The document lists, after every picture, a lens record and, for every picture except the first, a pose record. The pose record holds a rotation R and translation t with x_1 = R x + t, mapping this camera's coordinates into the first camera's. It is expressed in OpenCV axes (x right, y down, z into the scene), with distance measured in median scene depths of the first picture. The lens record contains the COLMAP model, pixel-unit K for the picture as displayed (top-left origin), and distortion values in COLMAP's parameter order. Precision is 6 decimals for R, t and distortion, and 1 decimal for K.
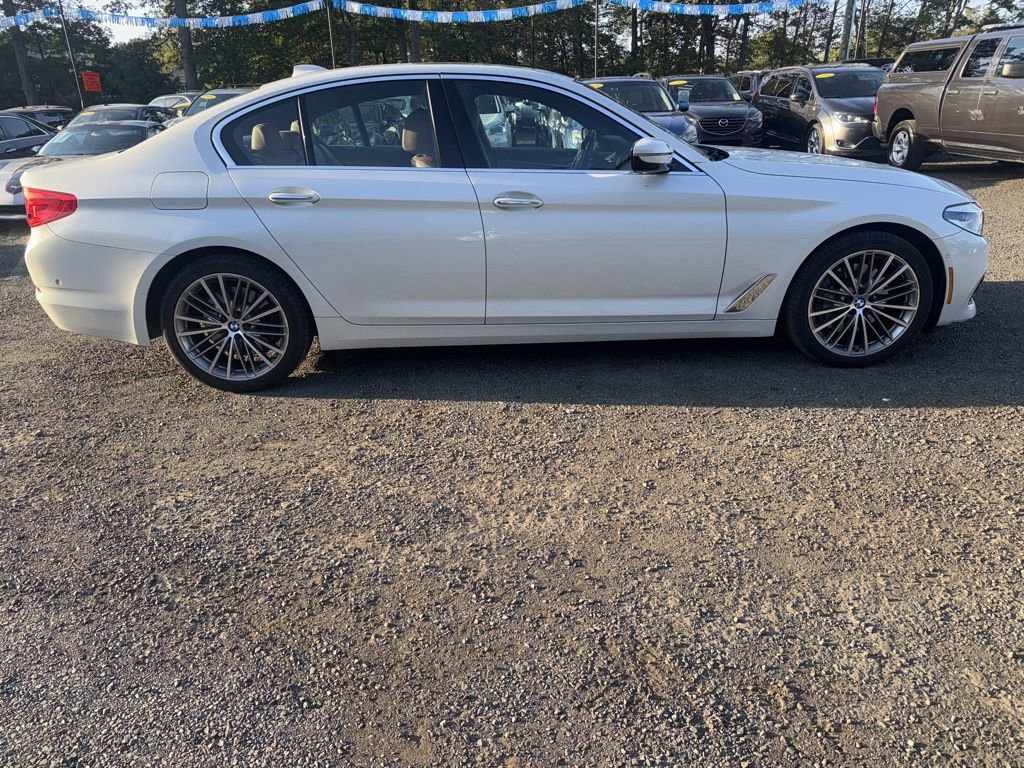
lens RADIAL K [[756.6, 0, 446.3], [0, 756.6, 375.6], [0, 0, 1]] dist [0.130079, -0.193900]
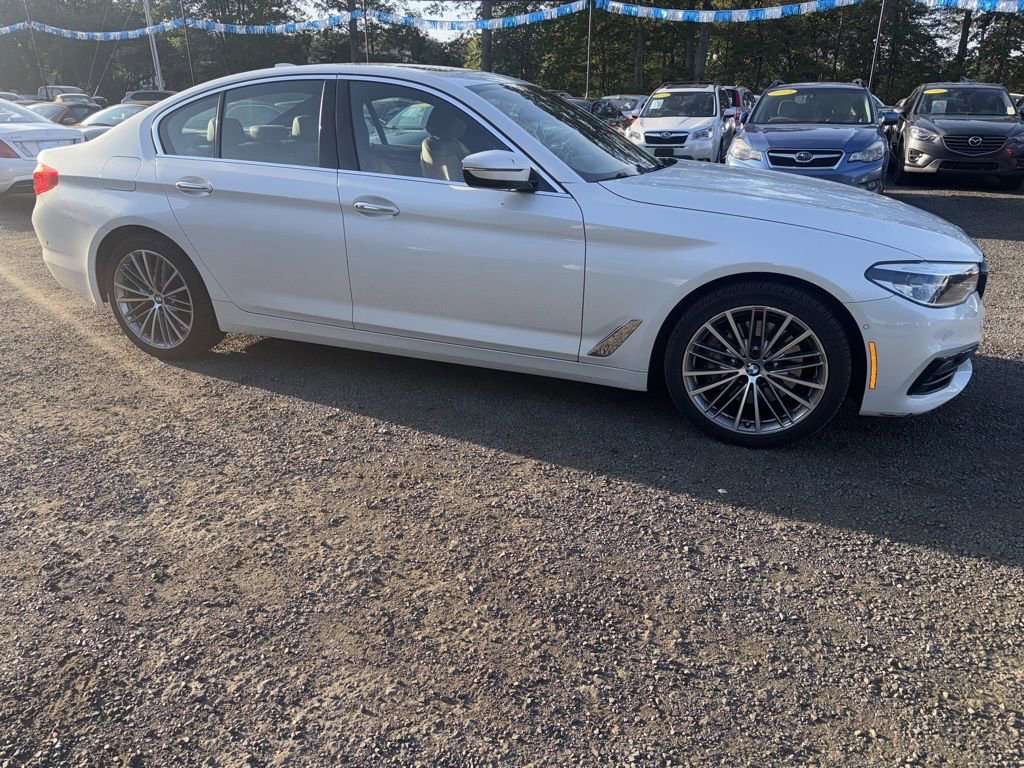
lens RADIAL K [[739.3, 0, 512.4], [0, 739.3, 378.6], [0, 0, 1]] dist [0.026108, -0.021487]
pose [[0.921400, 0.164315, -0.352168, 0.590436], [-0.158084, 0.986326, 0.046595, -0.082412], [0.355009, 0.012740, 0.934776, 0.180865]]
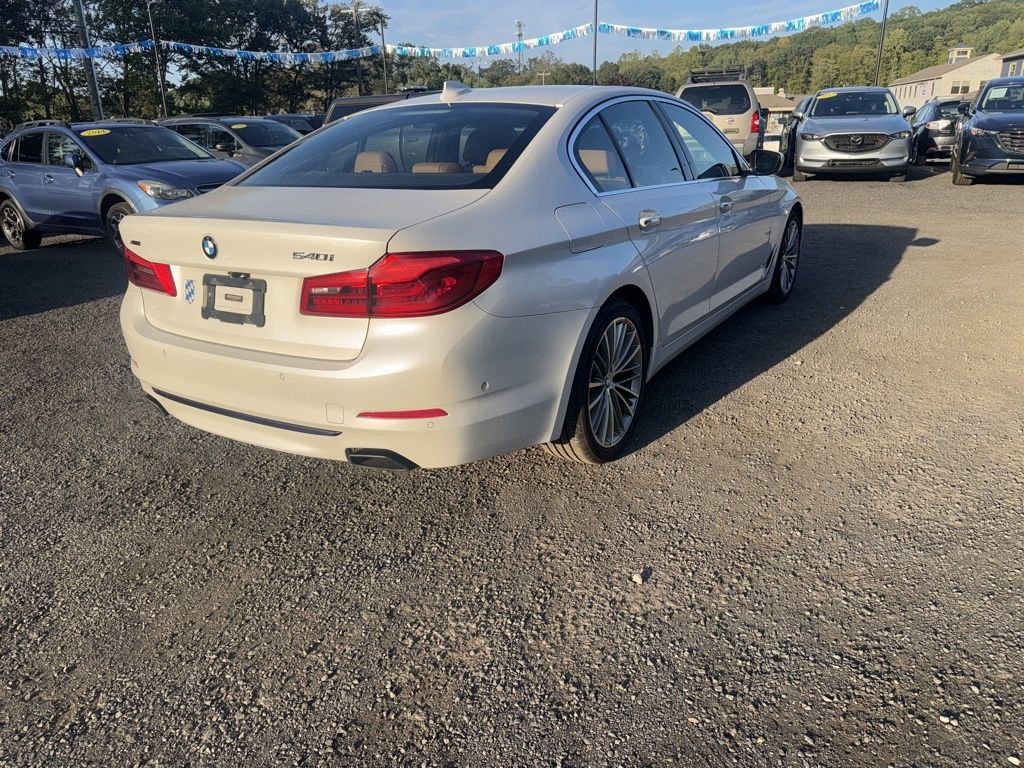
lens RADIAL K [[741.7, 0, 512.0], [0, 741.7, 384.0], [0, 0, 1]] dist [0.036807, -0.041940]
pose [[0.545504, -0.270993, 0.793088, -1.001885], [0.309627, 0.944502, 0.109762, -0.186409], [-0.778817, 0.185686, 0.599136, 0.595438]]
